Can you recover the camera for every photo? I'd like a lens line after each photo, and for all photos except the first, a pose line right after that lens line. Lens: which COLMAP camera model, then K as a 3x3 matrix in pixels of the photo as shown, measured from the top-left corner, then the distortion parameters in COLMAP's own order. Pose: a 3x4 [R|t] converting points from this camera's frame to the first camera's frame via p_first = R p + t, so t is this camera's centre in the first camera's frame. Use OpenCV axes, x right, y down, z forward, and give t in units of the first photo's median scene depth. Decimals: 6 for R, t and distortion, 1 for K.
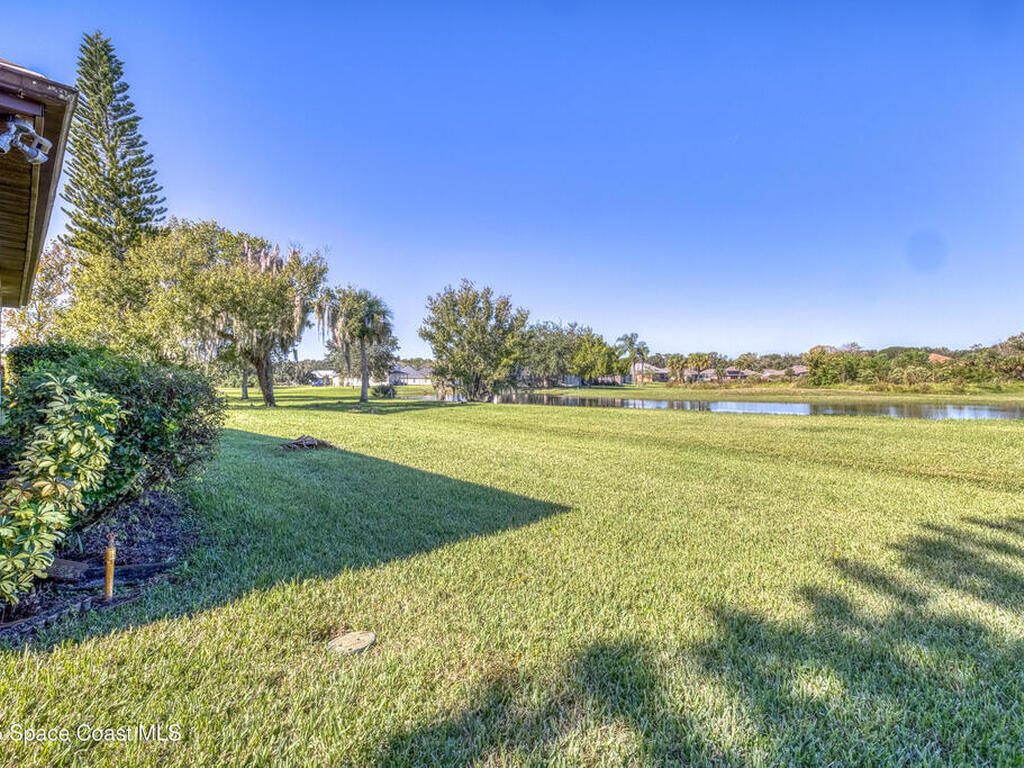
lens RADIAL K [[488.9, 0, 508.6], [0, 488.9, 375.6], [0, 0, 1]] dist [-0.003971, 0.000455]
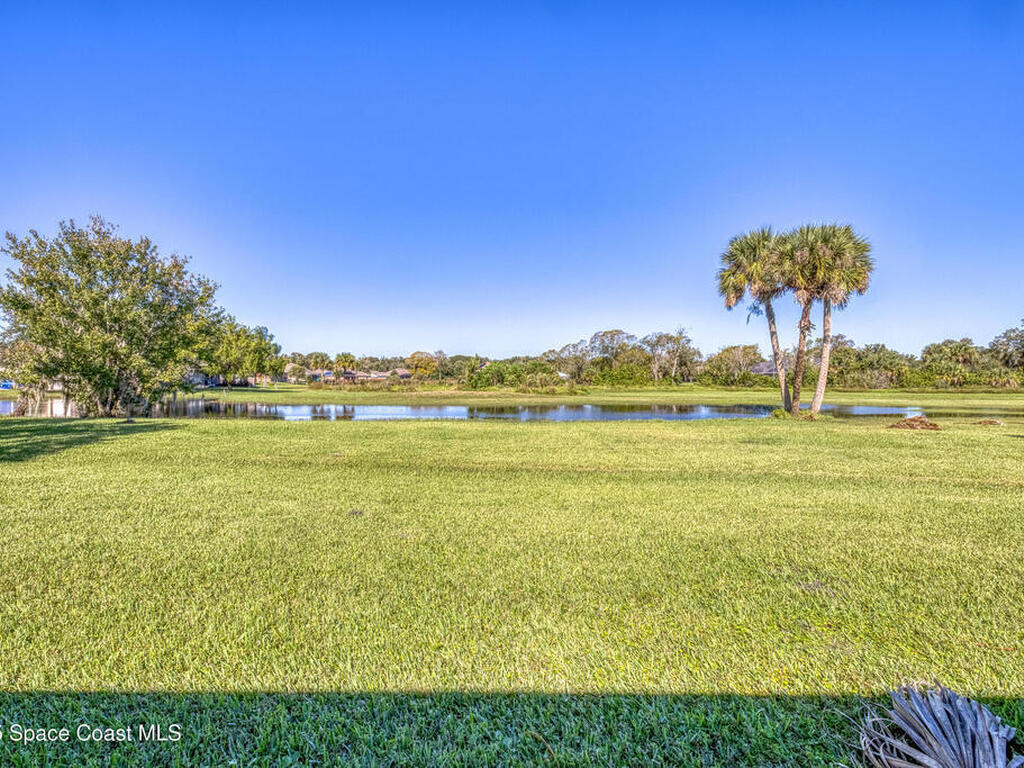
lens RADIAL K [[488.9, 0, 501.0], [0, 488.9, 373.5], [0, 0, 1]] dist [-0.003971, 0.000455]
pose [[0.717388, 0.019653, 0.696397, -0.113238], [-0.016909, 0.999799, -0.010796, -0.002462], [-0.696469, -0.004030, 0.717576, 0.156481]]
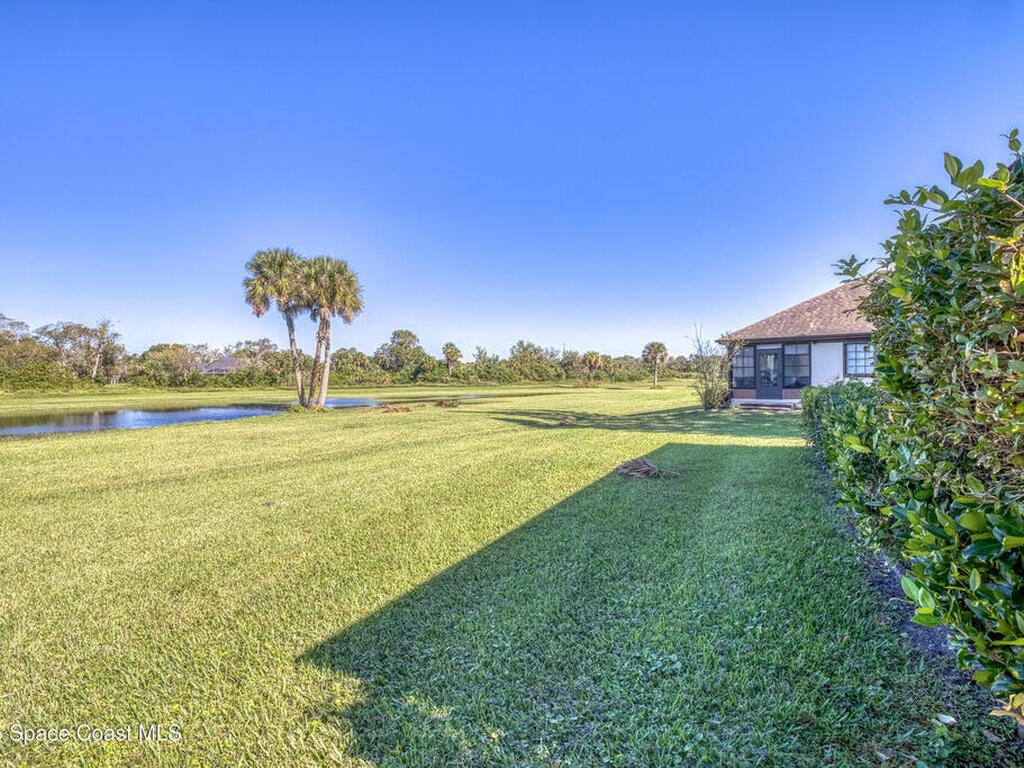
lens RADIAL K [[488.9, 0, 493.1], [0, 488.9, 384.5], [0, 0, 1]] dist [-0.003971, 0.000455]
pose [[-0.260370, -0.002277, 0.965506, -0.180874], [-0.001288, 0.999997, 0.002011, -0.003520], [-0.965508, -0.000719, -0.260372, 0.235875]]
